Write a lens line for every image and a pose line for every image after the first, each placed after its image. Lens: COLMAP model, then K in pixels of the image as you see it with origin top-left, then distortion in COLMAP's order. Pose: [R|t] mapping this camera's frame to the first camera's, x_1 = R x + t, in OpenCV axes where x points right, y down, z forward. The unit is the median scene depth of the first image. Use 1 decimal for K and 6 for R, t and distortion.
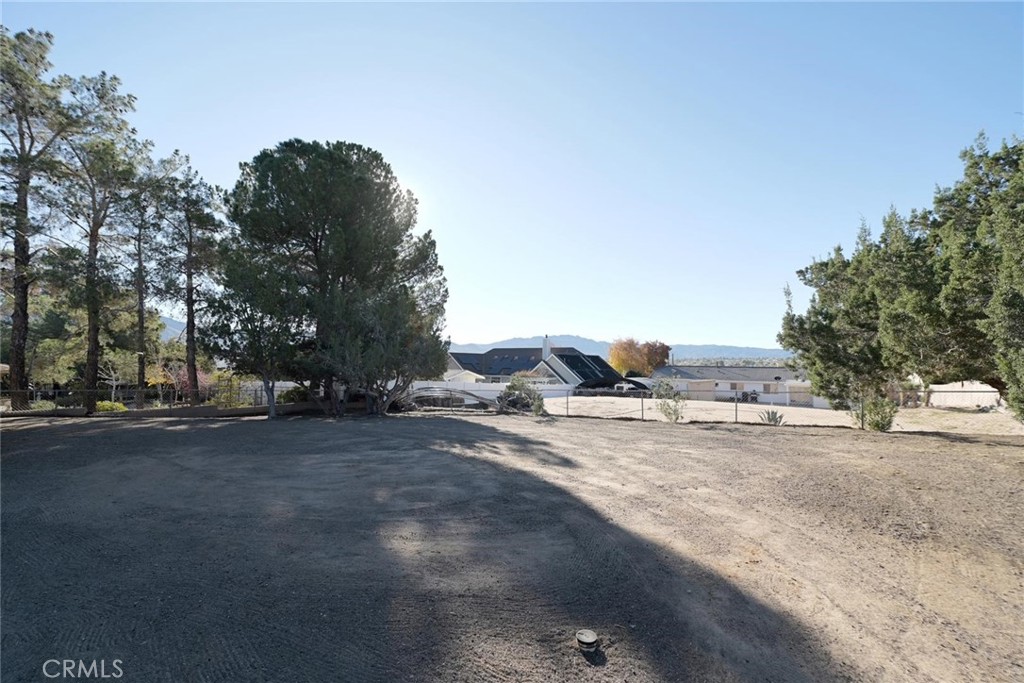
lens RADIAL K [[411.2, 0, 514.8], [0, 411.2, 341.7], [0, 0, 1]] dist [-0.014633, 0.000691]
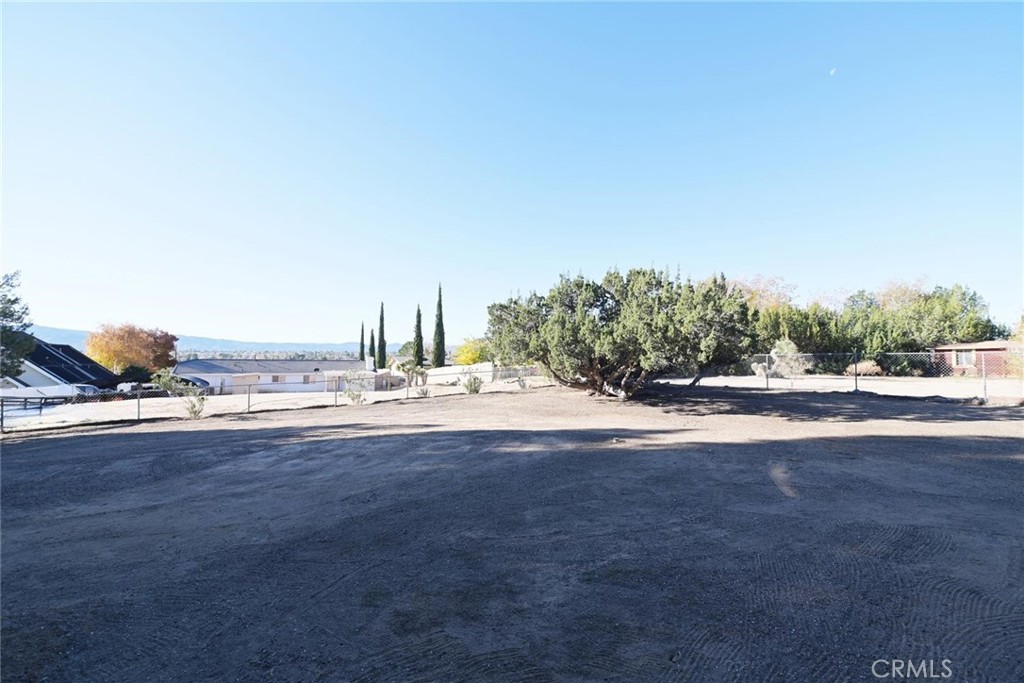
lens RADIAL K [[411.2, 0, 515.9], [0, 411.2, 345.5], [0, 0, 1]] dist [-0.014633, 0.000691]
pose [[0.406778, 0.026317, 0.913148, -0.152560], [-0.050368, 0.998711, -0.006345, 0.000189], [-0.912138, -0.043413, 0.407579, 0.017142]]
